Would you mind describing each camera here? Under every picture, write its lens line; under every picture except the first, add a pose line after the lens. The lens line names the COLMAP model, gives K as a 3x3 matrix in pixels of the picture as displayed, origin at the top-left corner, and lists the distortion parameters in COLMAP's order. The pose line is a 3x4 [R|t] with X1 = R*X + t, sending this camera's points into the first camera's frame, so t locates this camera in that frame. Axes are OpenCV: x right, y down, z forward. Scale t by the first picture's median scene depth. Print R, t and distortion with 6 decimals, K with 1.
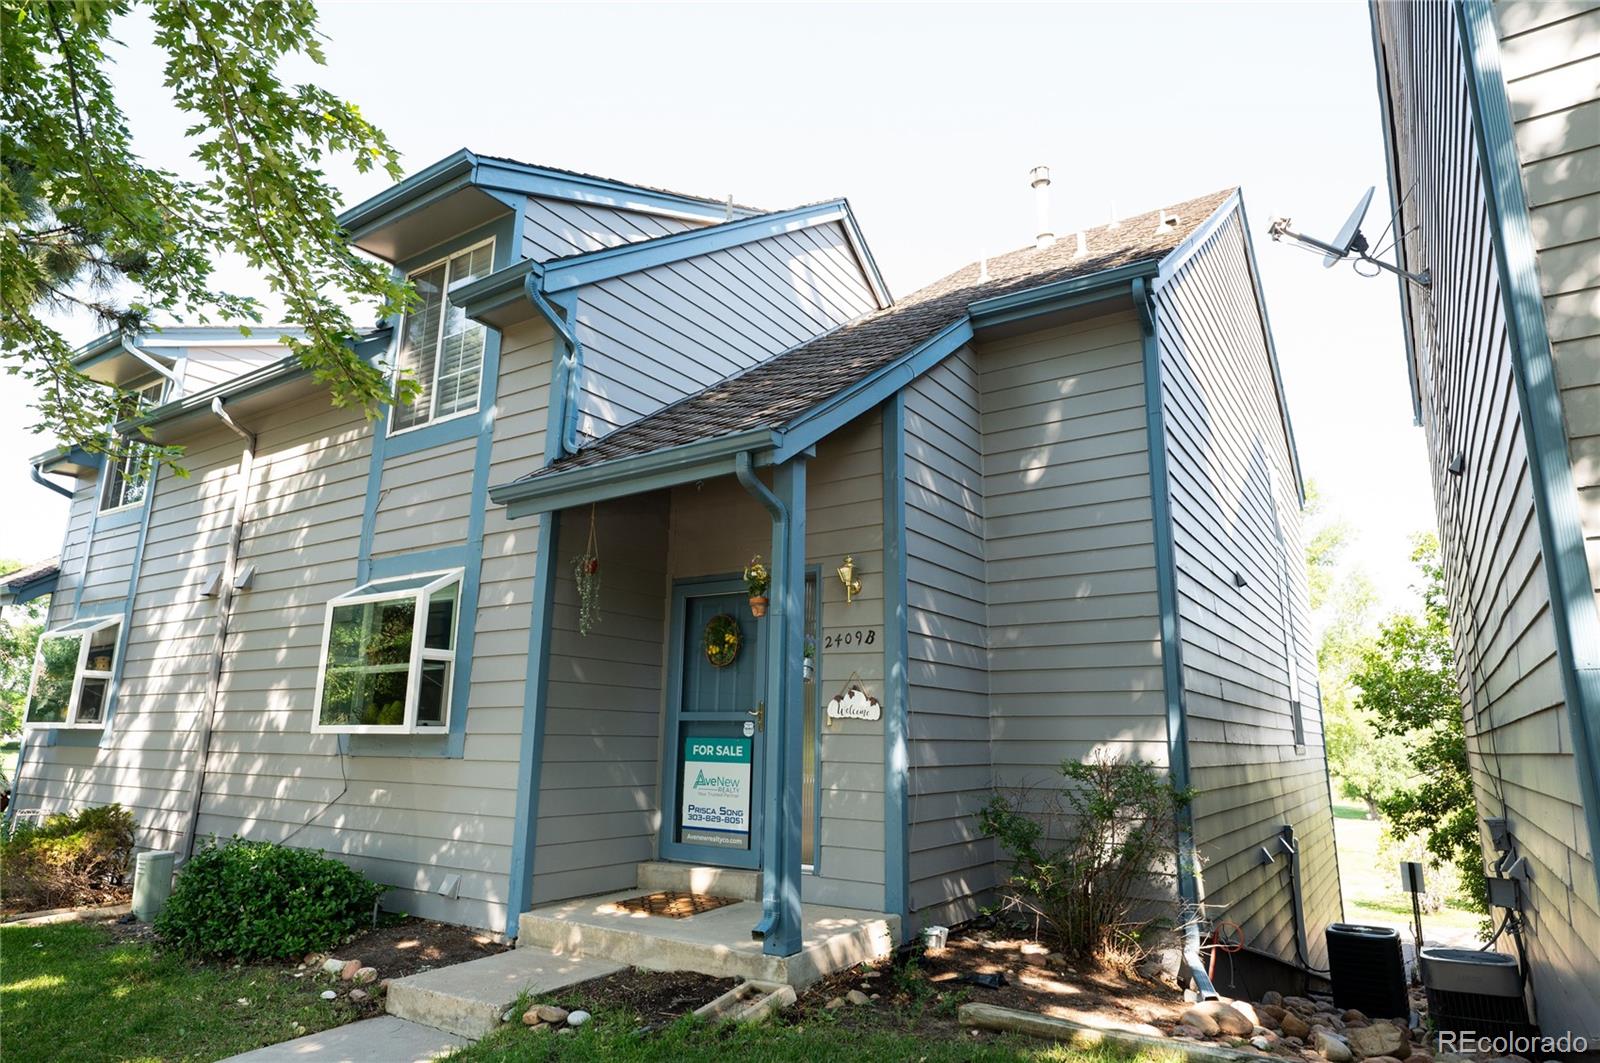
lens RADIAL K [[944.0, 0, 800.4], [0, 944.0, 521.4], [0, 0, 1]] dist [0.003301, -0.005062]
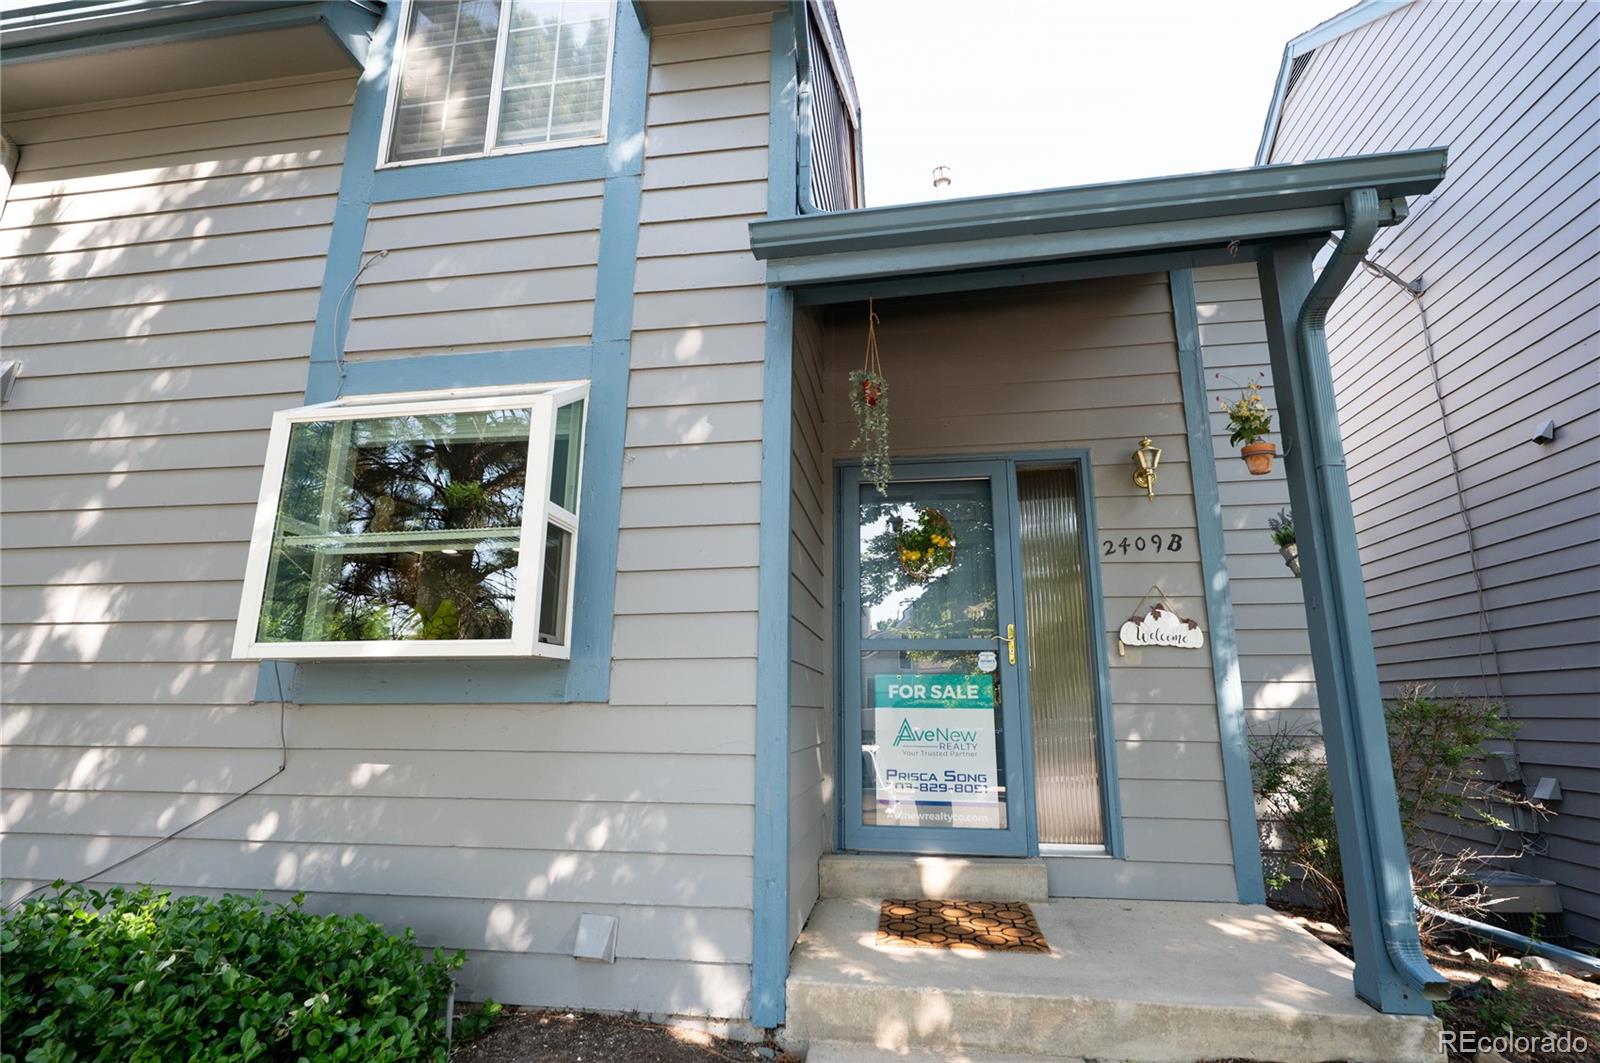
lens RADIAL K [[762.3, 0, 803.3], [0, 762.3, 526.9], [0, 0, 1]] dist [0.001850, -0.002151]
pose [[0.904748, 0.091429, 0.416019, -0.417804], [-0.089986, 0.995675, -0.023120, 0.136675], [-0.416333, -0.016518, 0.909062, 0.502702]]
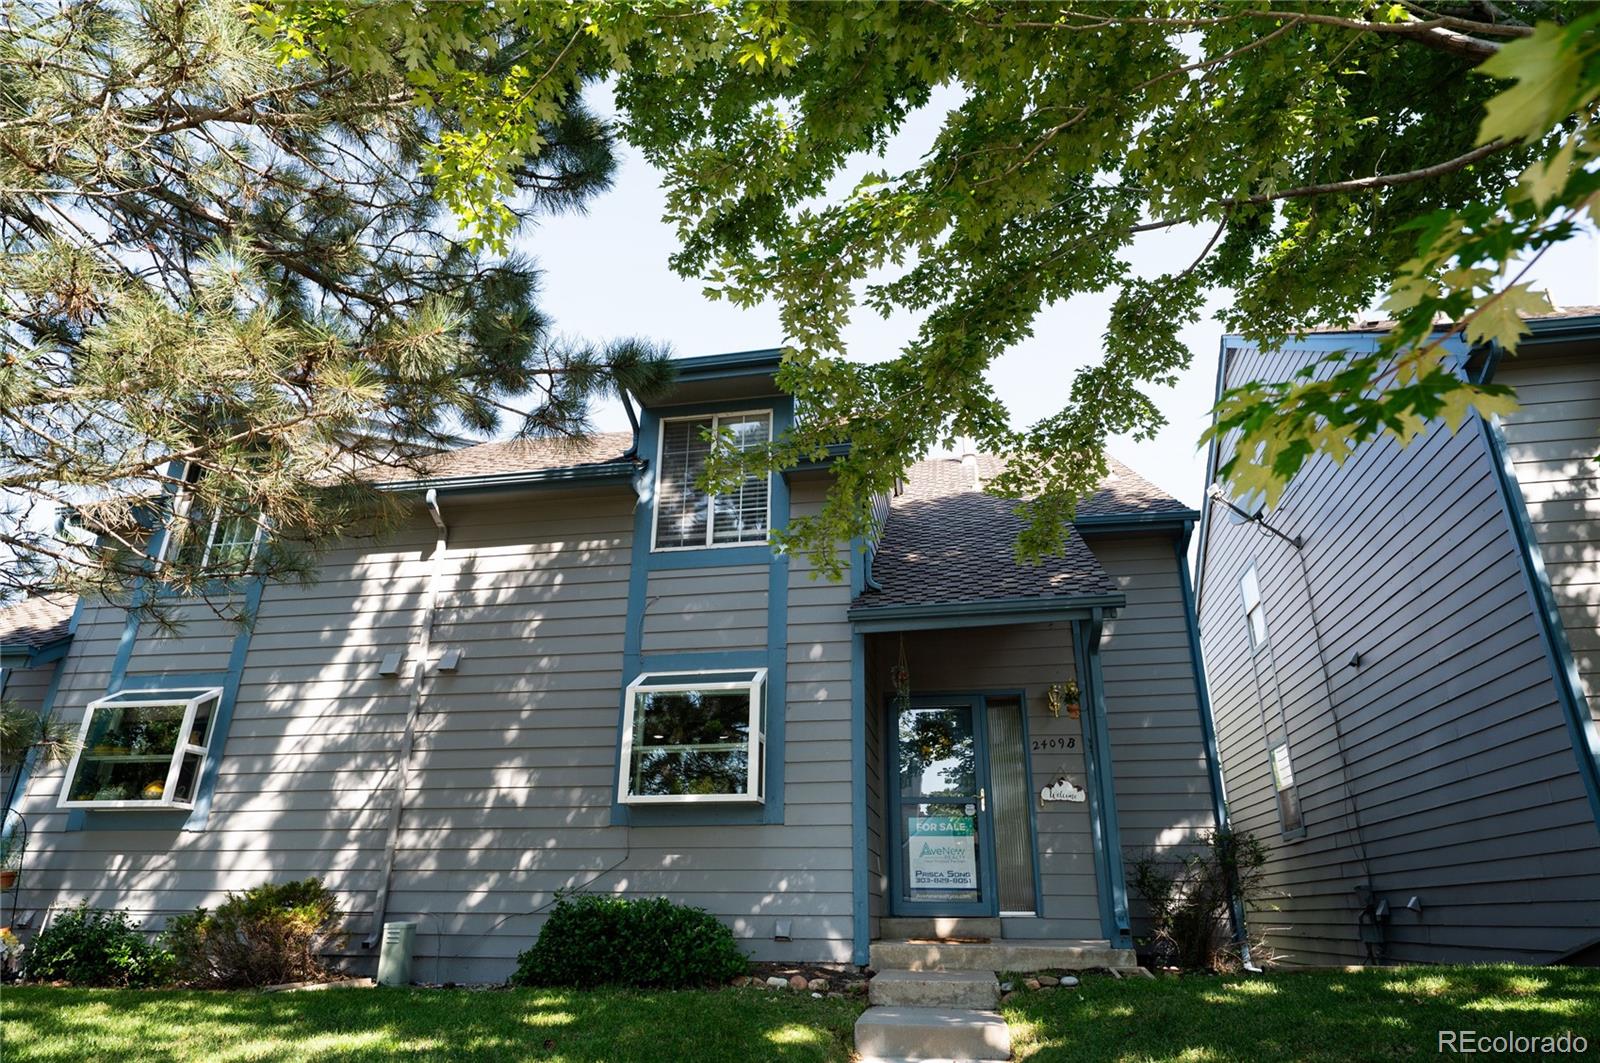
lens RADIAL K [[941.8, 0, 803.0], [0, 941.8, 525.1], [0, 0, 1]] dist [-0.002176, 0.000499]
pose [[0.919308, 0.146477, 0.365264, -0.779756], [-0.086323, 0.980602, -0.175976, 0.076797], [-0.383955, 0.130245, 0.914120, -0.168558]]
